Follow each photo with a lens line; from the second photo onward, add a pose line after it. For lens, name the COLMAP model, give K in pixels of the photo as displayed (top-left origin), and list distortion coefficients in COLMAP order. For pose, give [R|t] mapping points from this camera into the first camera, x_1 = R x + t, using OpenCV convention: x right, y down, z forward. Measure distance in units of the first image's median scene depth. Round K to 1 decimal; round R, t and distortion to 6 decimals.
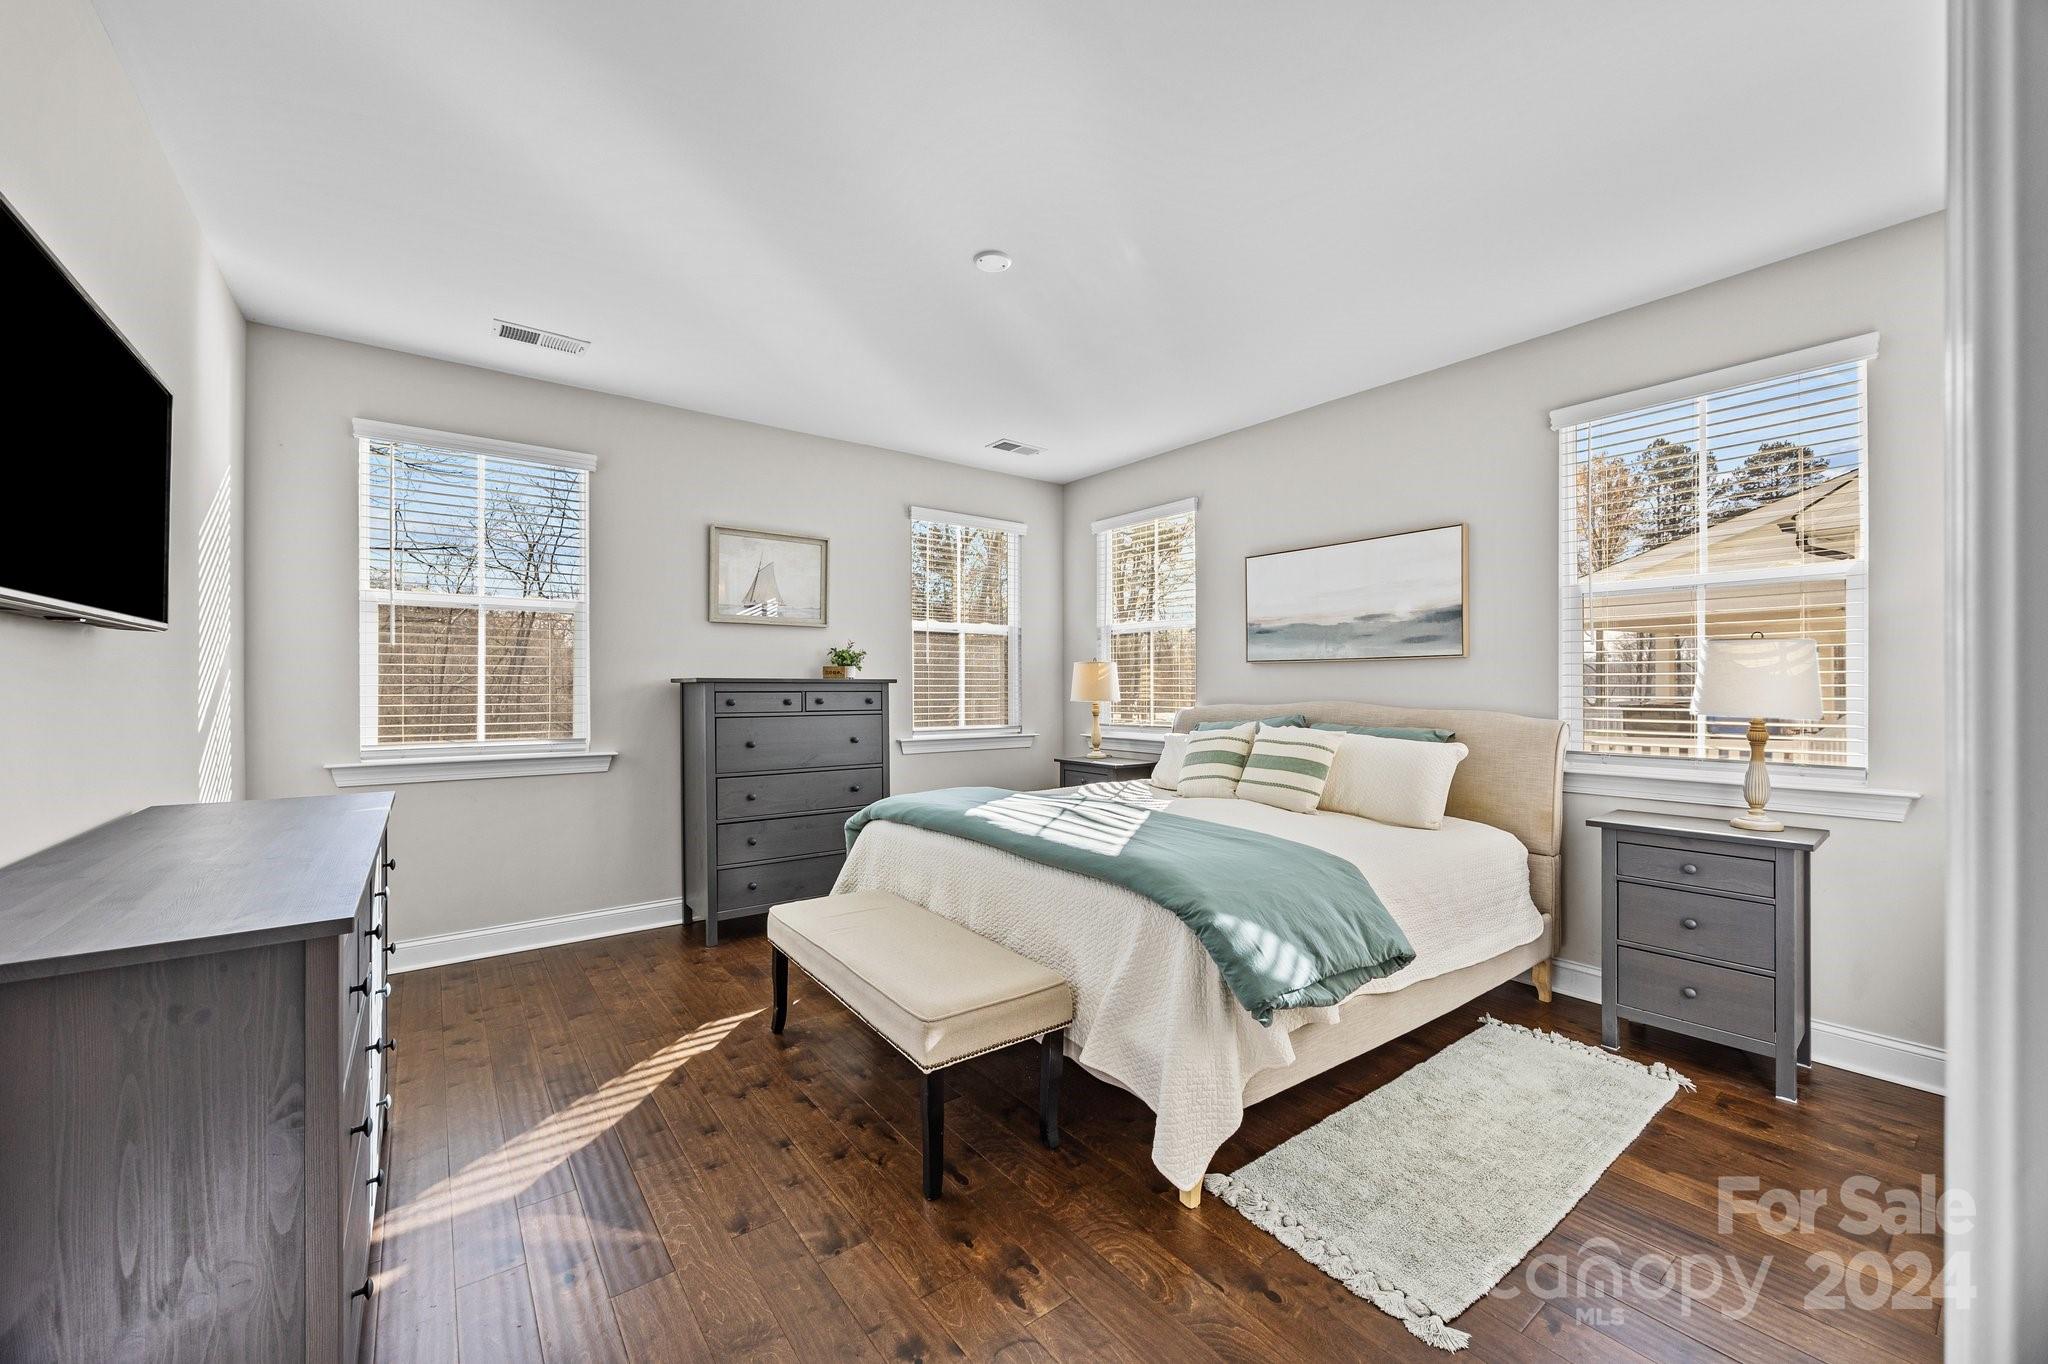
lens RADIAL K [[783.7, 0, 1024.0], [0, 783.7, 682.0], [0, 0, 1]] dist [-0.000584, 0.000052]
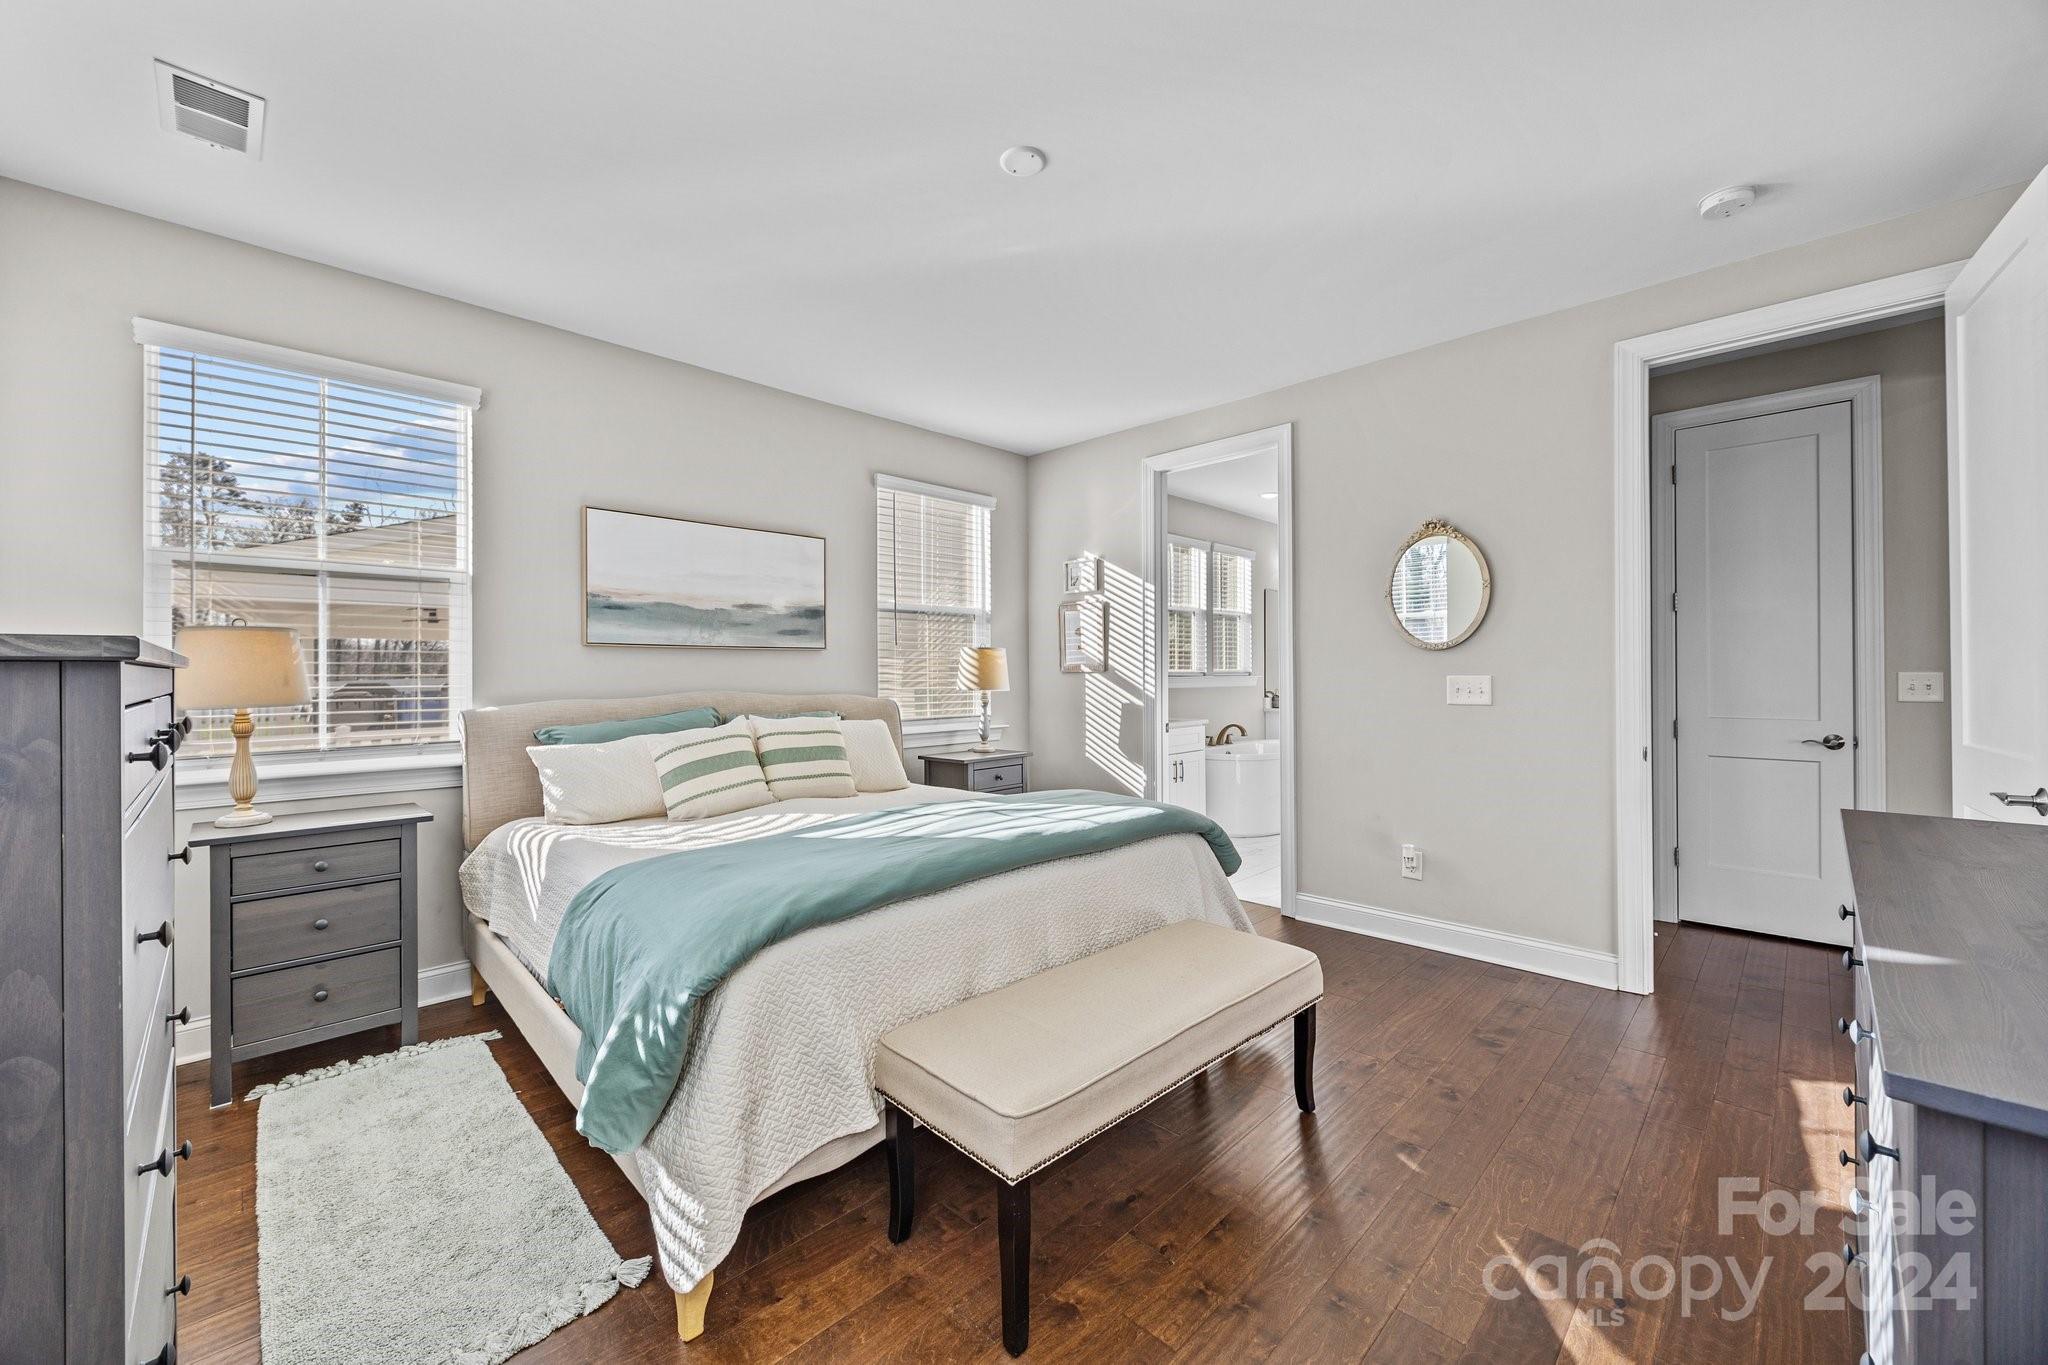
lens RADIAL K [[788.3, 0, 1024.0], [0, 788.3, 682.5], [0, 0, 1]] dist [-0.017725, 0.000016]
pose [[-0.140071, -0.010125, 0.990090, -0.609717], [-0.001790, 0.999949, 0.009973, 0.004392], [-0.990140, -0.000375, -0.140082, 0.789381]]
